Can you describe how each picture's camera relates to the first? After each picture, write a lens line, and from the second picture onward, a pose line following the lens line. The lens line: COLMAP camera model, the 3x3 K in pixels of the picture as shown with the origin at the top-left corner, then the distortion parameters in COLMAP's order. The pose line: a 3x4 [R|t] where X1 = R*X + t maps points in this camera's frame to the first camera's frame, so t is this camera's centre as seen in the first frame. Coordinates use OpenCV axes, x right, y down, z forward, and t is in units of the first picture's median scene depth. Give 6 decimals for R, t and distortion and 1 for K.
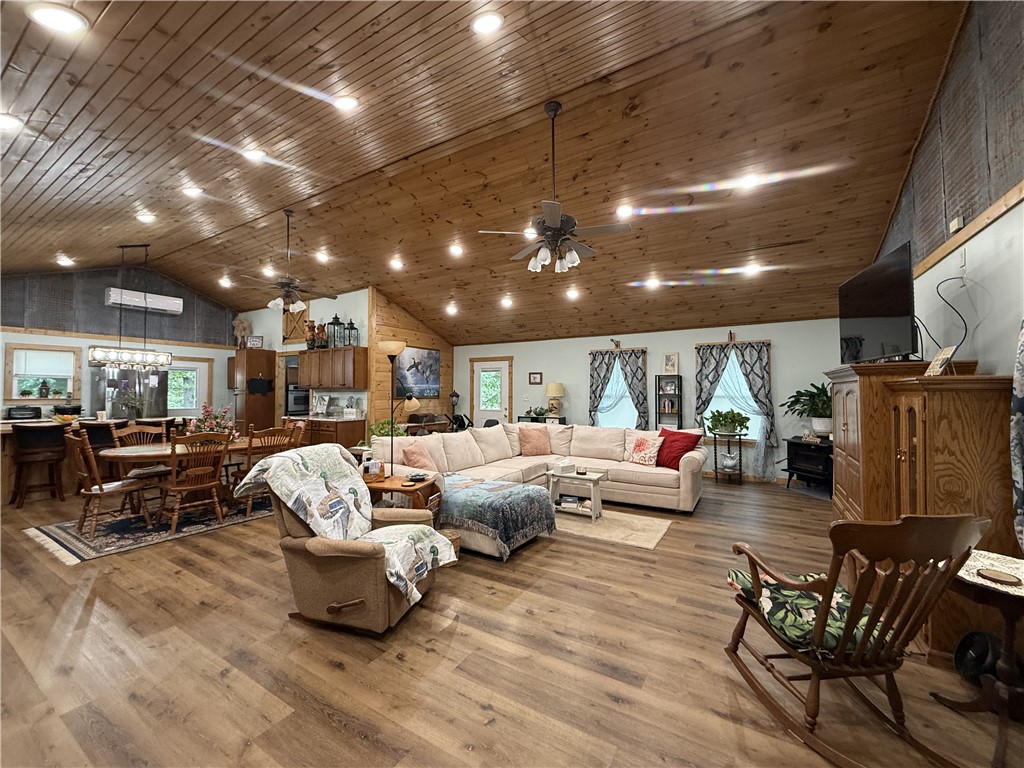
lens RADIAL K [[410.2, 0, 510.7], [0, 410.2, 382.4], [0, 0, 1]] dist [-0.001298, 0.000223]
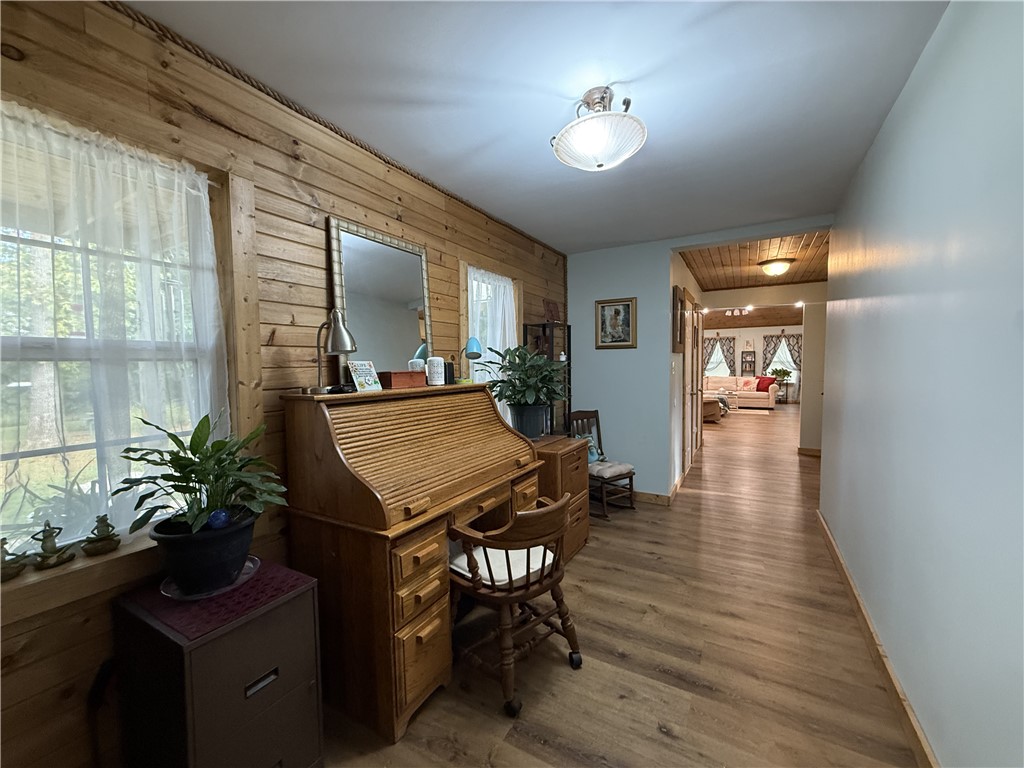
lens RADIAL K [[410.2, 0, 509.5], [0, 410.2, 383.0], [0, 0, 1]] dist [-0.001298, 0.000223]
pose [[0.999880, -0.013091, 0.008258, -0.808803], [0.012447, 0.997204, 0.073680, -0.025237], [-0.009199, -0.073568, 0.997248, -0.990637]]
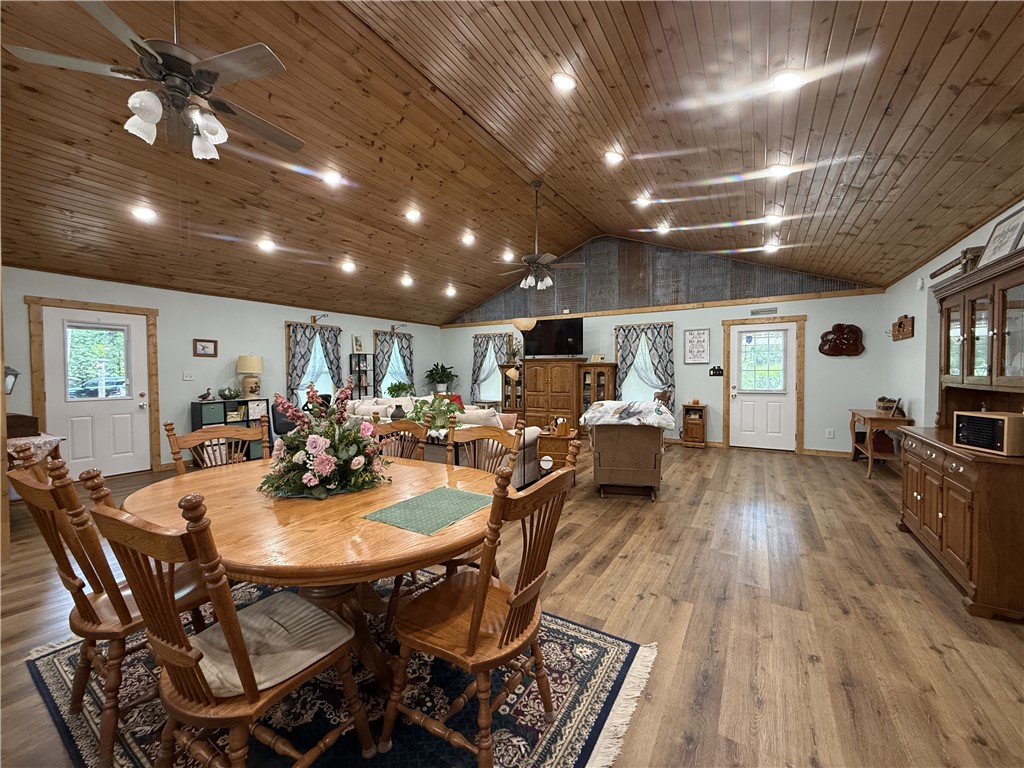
lens RADIAL K [[410.2, 0, 509.4], [0, 410.2, 384.6], [0, 0, 1]] dist [-0.001298, 0.000223]
pose [[-0.001236, -0.031149, 0.999514, -0.832803], [-0.019374, 0.999328, 0.031119, 0.026959], [-0.999812, -0.019326, -0.001838, 0.614434]]
